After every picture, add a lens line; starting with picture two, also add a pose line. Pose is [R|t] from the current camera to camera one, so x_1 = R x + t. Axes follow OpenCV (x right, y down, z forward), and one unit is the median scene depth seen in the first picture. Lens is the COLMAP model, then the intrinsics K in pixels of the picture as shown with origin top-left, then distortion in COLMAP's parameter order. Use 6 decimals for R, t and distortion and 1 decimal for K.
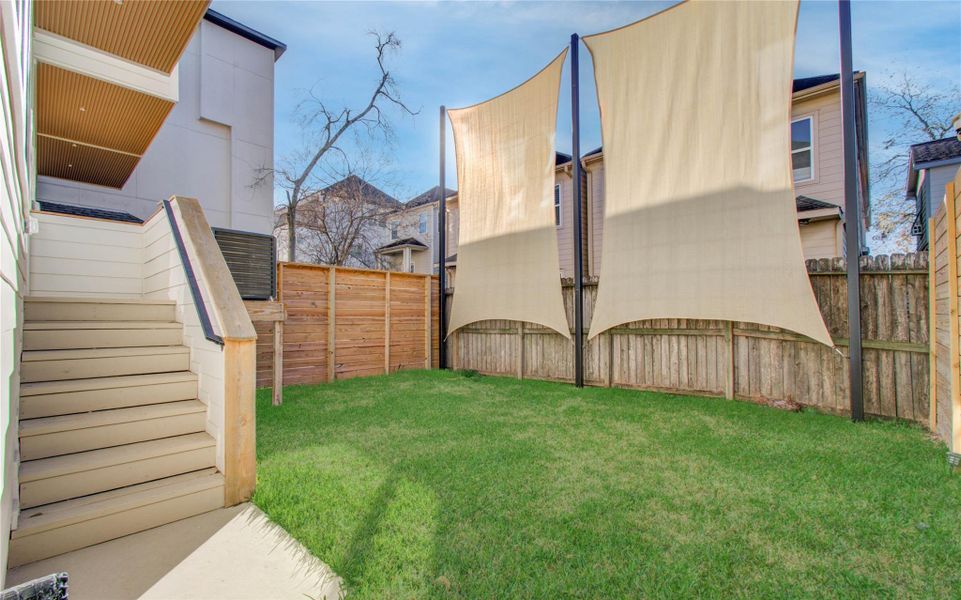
lens RADIAL K [[420.5, 0, 479.9], [0, 420.5, 306.4], [0, 0, 1]] dist [-0.005546, 0.000046]
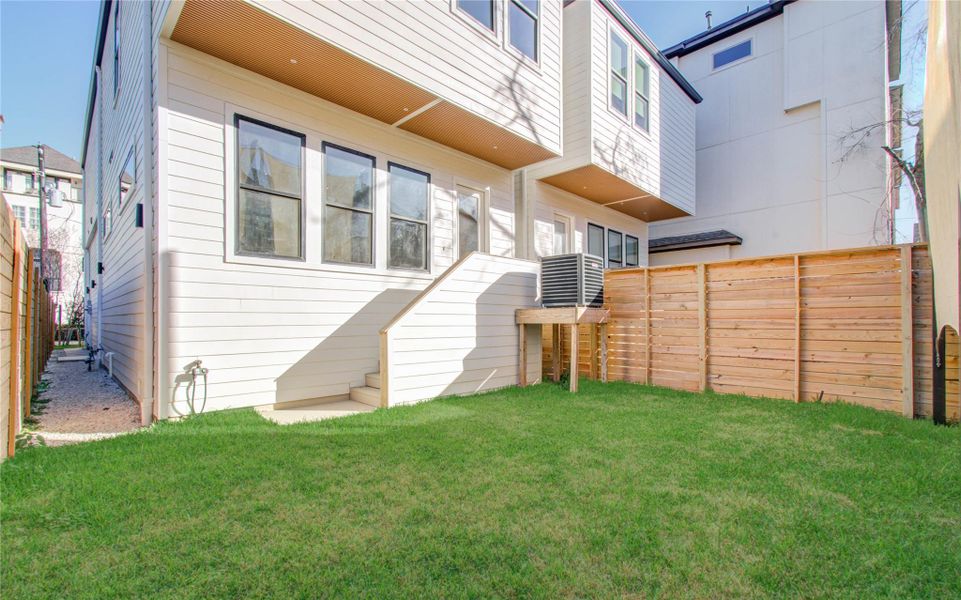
lens RADIAL K [[420.5, 0, 483.5], [0, 420.5, 317.2], [0, 0, 1]] dist [-0.005546, 0.000046]
pose [[-0.038149, -0.000500, -0.999272, 0.619217], [0.027158, 0.999630, -0.001537, 0.010439], [0.998903, -0.027197, -0.038122, 0.645504]]
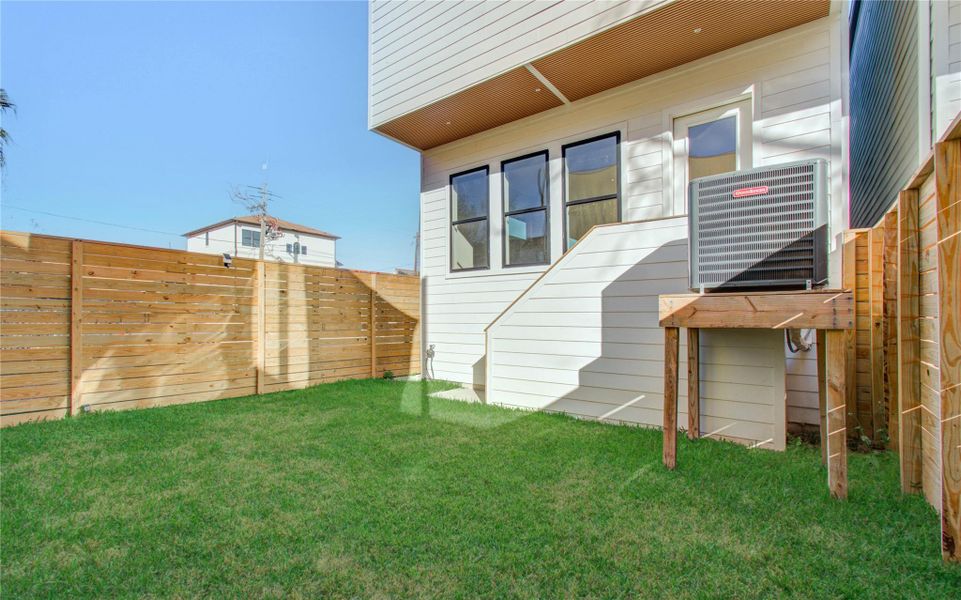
lens RADIAL K [[420.5, 0, 466.8], [0, 420.5, 317.2], [0, 0, 1]] dist [-0.005546, 0.000046]
pose [[-0.995698, 0.007249, -0.092369, -0.115381], [0.009669, 0.999621, -0.025777, 0.028462], [0.092147, -0.026560, -0.995391, 1.311658]]
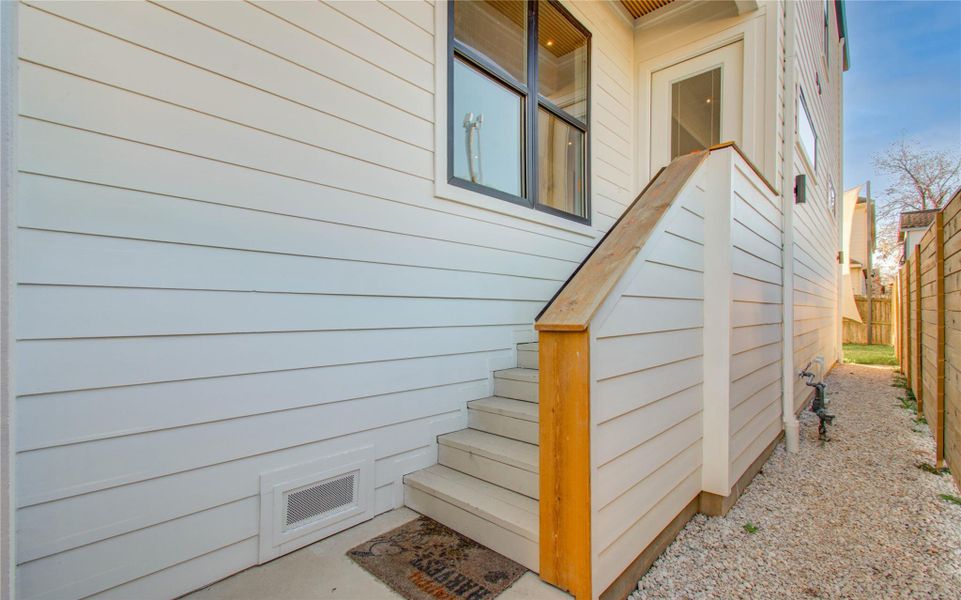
lens RADIAL K [[420.5, 0, 483.7], [0, 420.5, 305.1], [0, 0, 1]] dist [-0.005546, 0.000046]
pose [[0.999914, 0.013116, 0.000829, -1.510490], [-0.013127, 0.999797, 0.015263, -0.037577], [-0.000628, -0.015272, 0.999883, -1.613644]]
